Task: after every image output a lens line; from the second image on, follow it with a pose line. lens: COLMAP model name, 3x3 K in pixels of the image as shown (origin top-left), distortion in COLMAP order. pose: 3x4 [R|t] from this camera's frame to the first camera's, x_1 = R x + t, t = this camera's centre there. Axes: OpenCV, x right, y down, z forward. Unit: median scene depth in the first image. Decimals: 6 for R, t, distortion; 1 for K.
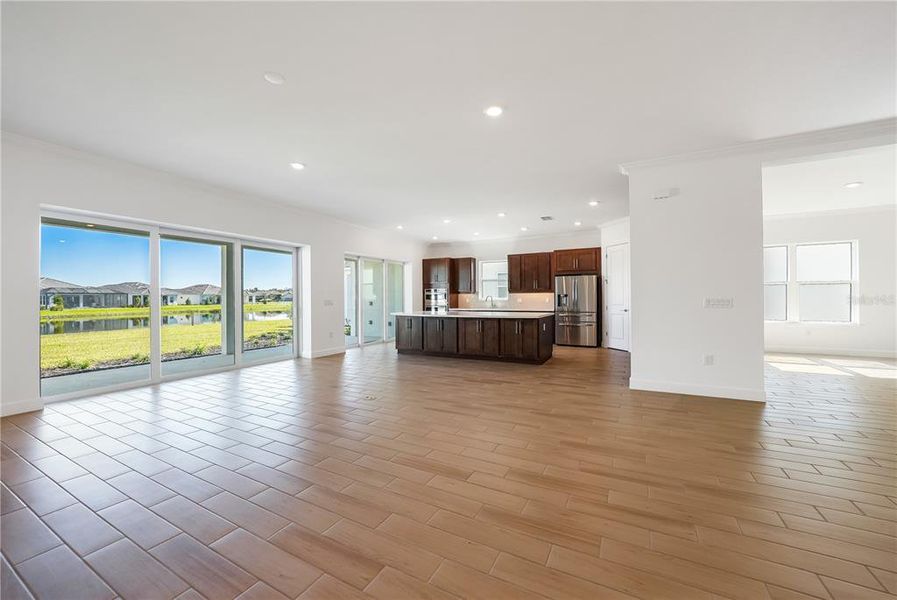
lens RADIAL K [[304.3, 0, 435.0], [0, 304.3, 300.4], [0, 0, 1]] dist [0.007337, 0.000163]
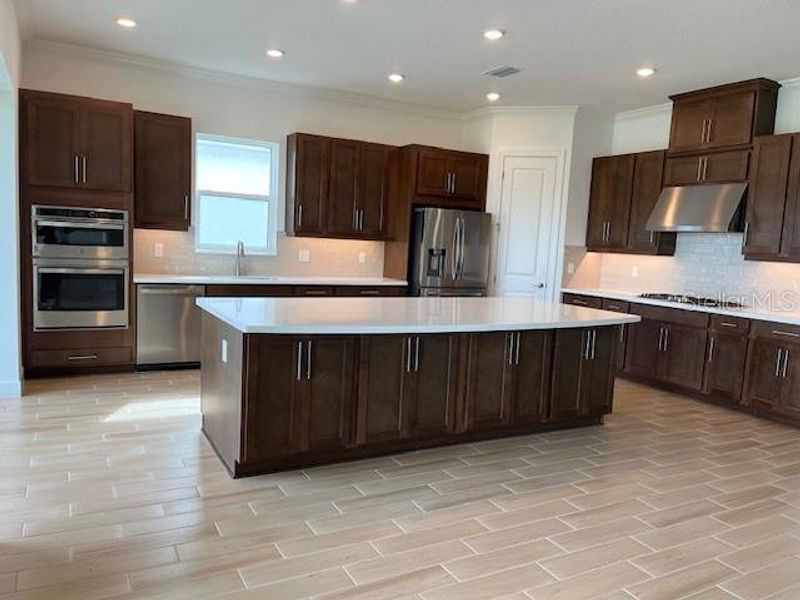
lens RADIAL K [[613.2, 0, 390.8], [0, 613.2, 309.7], [0, 0, 1]] dist [0.016392, 0.001698]
pose [[0.574083, -0.058740, 0.816687, -0.281357], [-0.047282, 0.993381, 0.104685, -0.017018], [-0.817431, -0.098712, 0.567506, 0.415658]]
